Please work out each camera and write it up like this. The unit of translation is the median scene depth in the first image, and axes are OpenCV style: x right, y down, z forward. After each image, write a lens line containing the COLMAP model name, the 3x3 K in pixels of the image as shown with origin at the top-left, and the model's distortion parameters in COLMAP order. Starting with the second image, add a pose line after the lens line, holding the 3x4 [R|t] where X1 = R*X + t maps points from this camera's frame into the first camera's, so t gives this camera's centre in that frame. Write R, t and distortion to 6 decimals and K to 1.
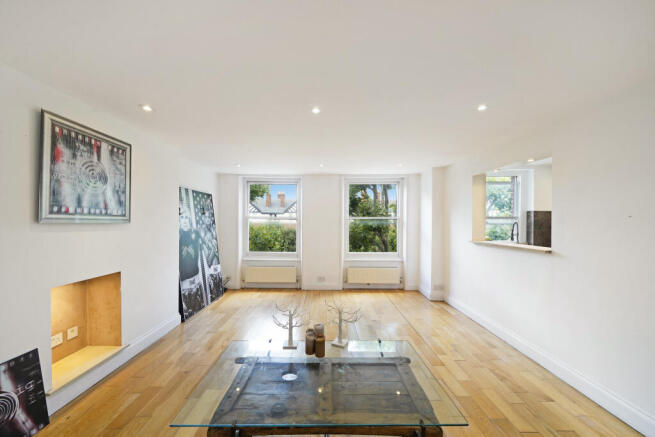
lens RADIAL K [[250.4, 0, 326.6], [0, 250.4, 218.7], [0, 0, 1]] dist [-0.003534, -0.000290]
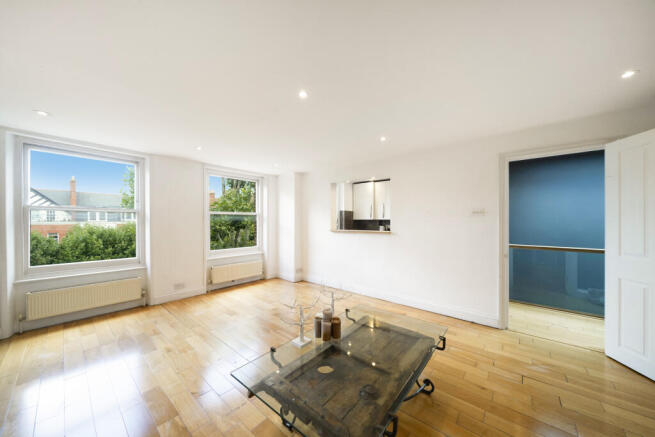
lens RADIAL K [[226.3, 0, 327.4], [0, 226.3, 221.3], [0, 0, 1]] dist [-0.001003, -0.000128]
pose [[0.649886, -0.003640, 0.760023, -0.269885], [-0.001863, 0.999978, 0.006382, 0.023017], [-0.760030, -0.005563, 0.649865, 0.150367]]
